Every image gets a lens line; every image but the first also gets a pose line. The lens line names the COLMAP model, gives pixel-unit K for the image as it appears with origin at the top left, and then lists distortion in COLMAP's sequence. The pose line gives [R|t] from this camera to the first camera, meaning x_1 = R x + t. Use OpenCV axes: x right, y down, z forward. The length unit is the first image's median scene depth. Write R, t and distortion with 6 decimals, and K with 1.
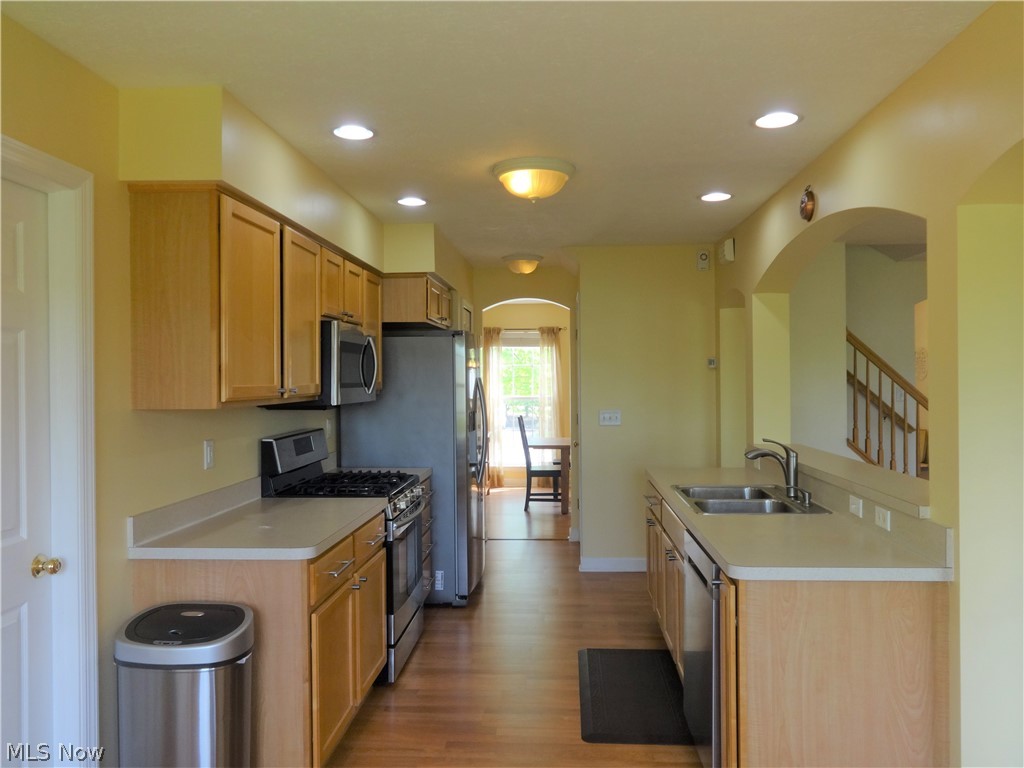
lens RADIAL K [[767.2, 0, 517.5], [0, 767.2, 379.5], [0, 0, 1]] dist [-0.001299, 0.001203]
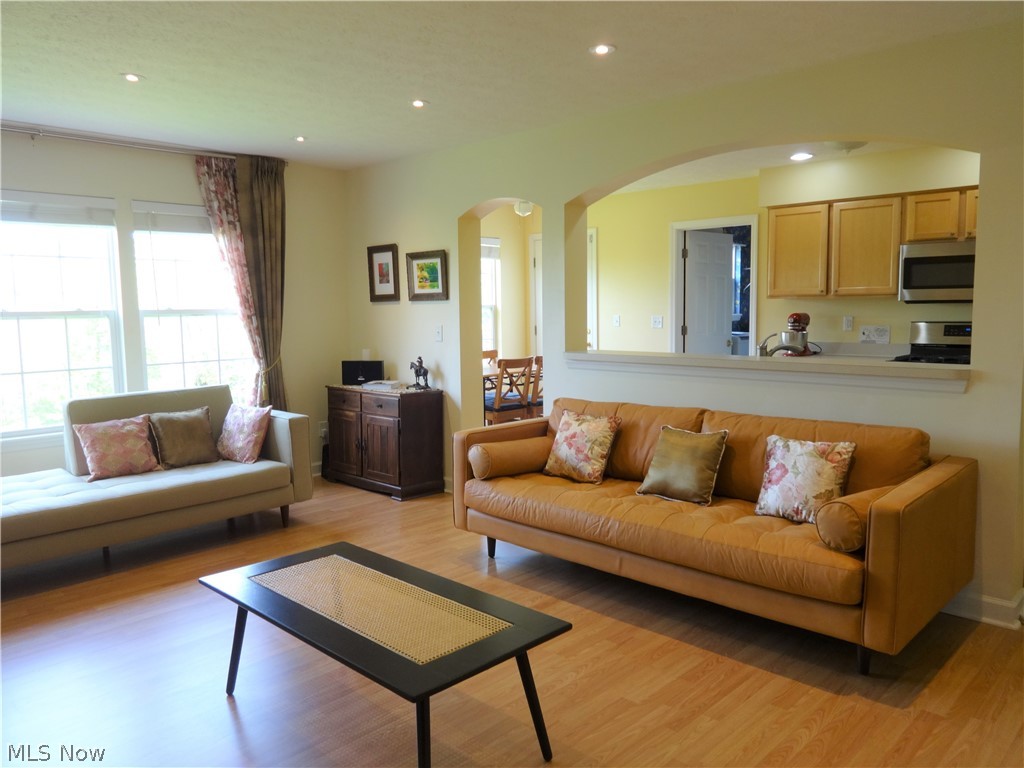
lens RADIAL K [[768.5, 0, 513.8], [0, 768.5, 378.8], [0, 0, 1]] dist [-0.006170, 0.010546]
pose [[-0.650796, 0.089806, -0.753923, 1.651699], [0.015724, 0.994361, 0.104873, 0.017728], [0.759090, 0.056397, -0.648538, 1.629494]]
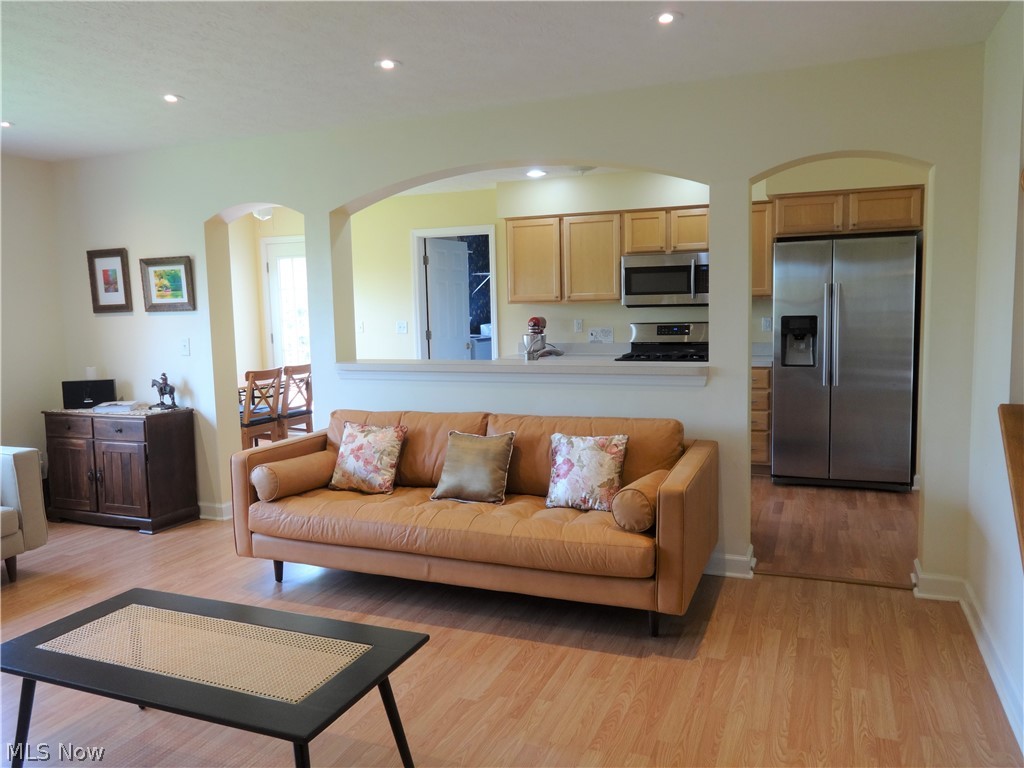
lens RADIAL K [[768.5, 0, 513.8], [0, 768.5, 378.8], [0, 0, 1]] dist [-0.006170, 0.010546]
pose [[-0.322404, 0.112490, -0.939894, 1.728381], [0.023253, 0.993555, 0.110936, 0.000050], [0.946316, 0.013911, -0.322942, 1.529697]]
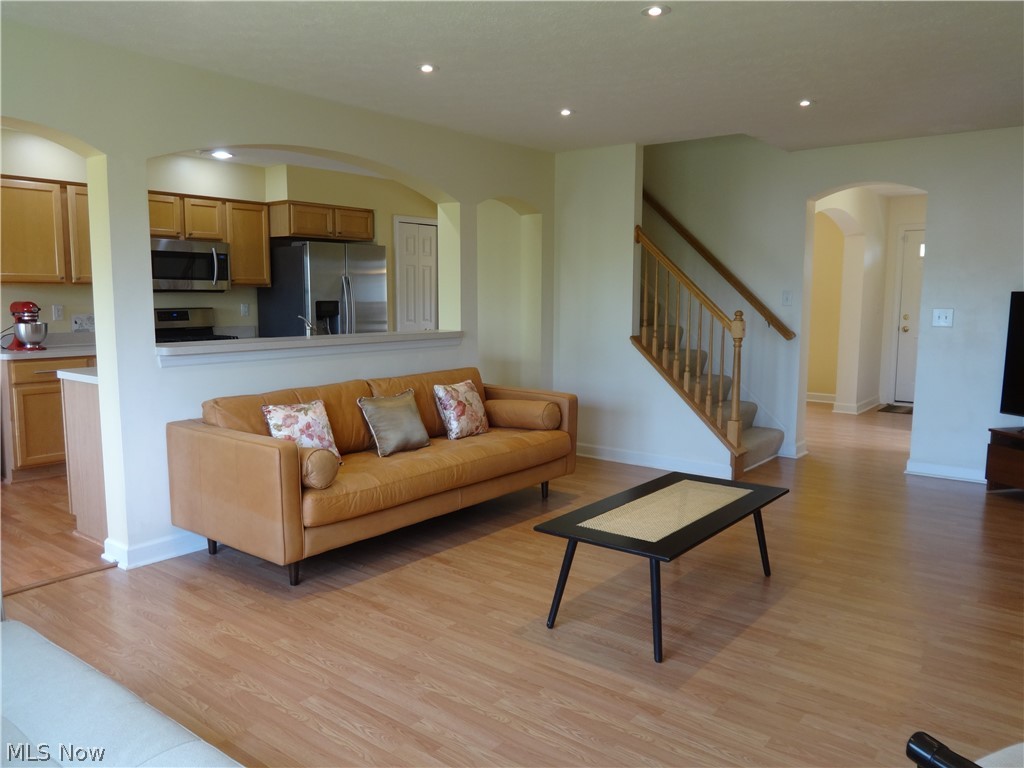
lens RADIAL K [[762.2, 0, 515.1], [0, 762.2, 383.6], [0, 0, 1]] dist [0.000444, 0.003255]
pose [[0.819080, 0.078293, -0.568312, 1.579695], [-0.011400, 0.992669, 0.120324, 0.032247], [0.573566, -0.092076, 0.813968, 0.107585]]
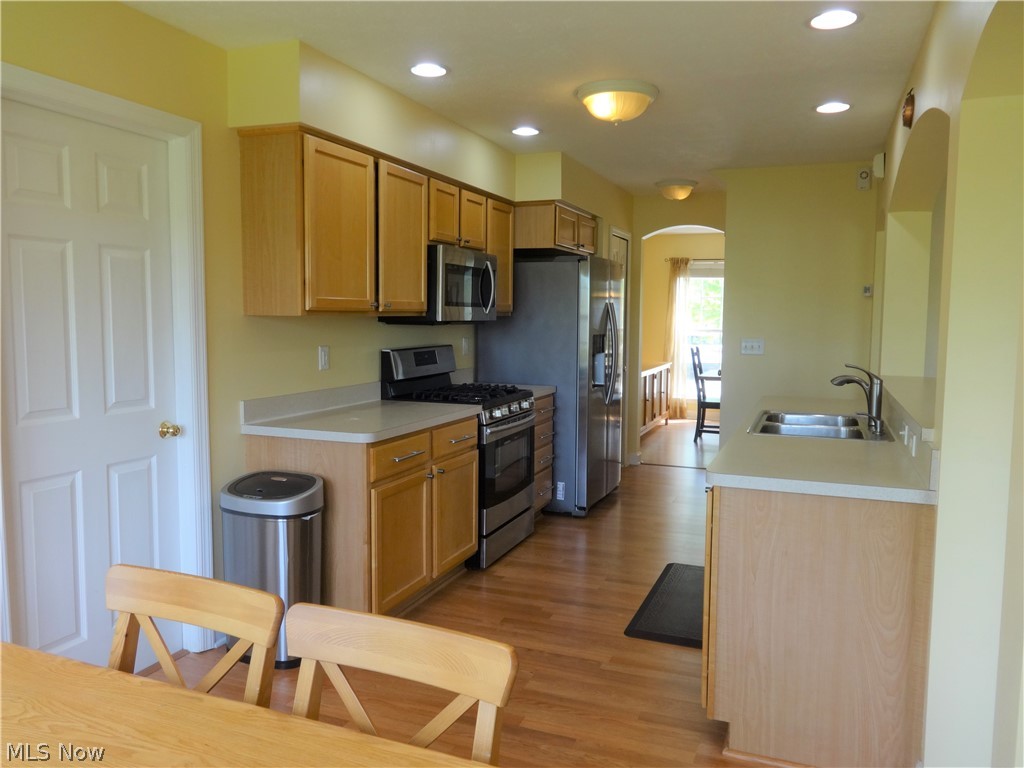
lens RADIAL K [[768.4, 0, 515.6], [0, 768.4, 380.8], [0, 0, 1]] dist [-0.010273, 0.001979]
pose [[0.949522, 0.042706, -0.310780, 0.252231], [-0.016505, 0.996119, 0.086455, 0.024734], [0.313266, -0.076962, 0.946542, -0.039304]]
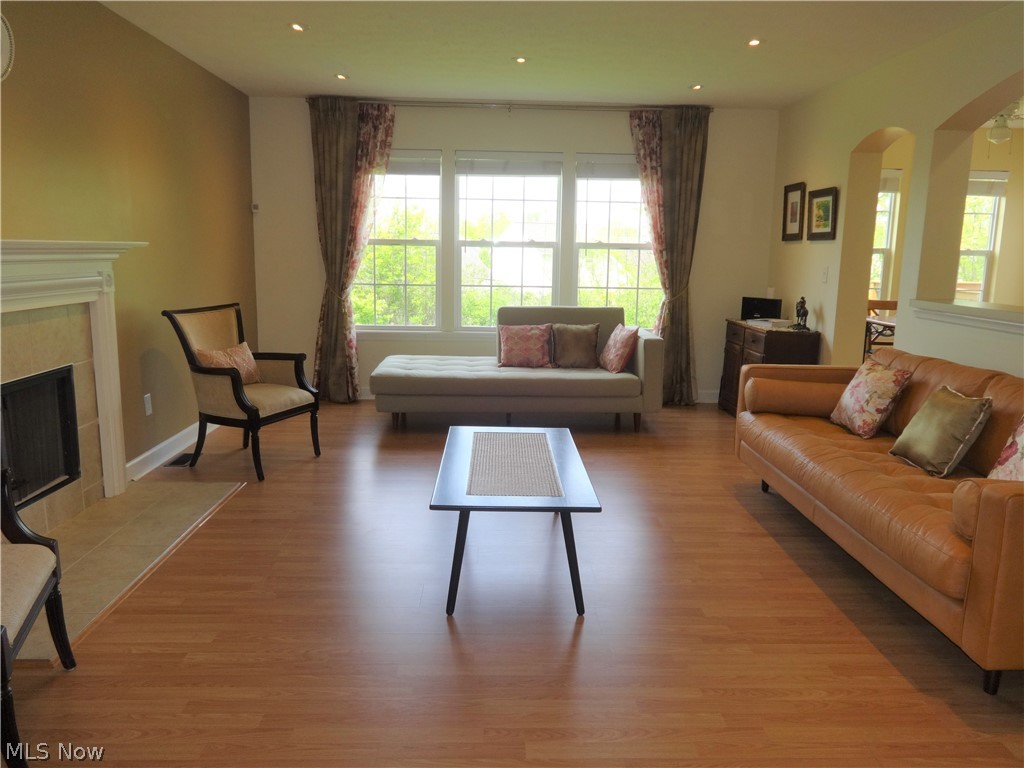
lens RADIAL K [[768.4, 0, 515.6], [0, 768.4, 380.8], [0, 0, 1]] dist [-0.010273, 0.001979]
pose [[-0.996016, 0.006291, -0.088956, 1.272543], [-0.009376, 0.984593, 0.174608, 0.037479], [0.088683, 0.174746, -0.980612, 2.001360]]
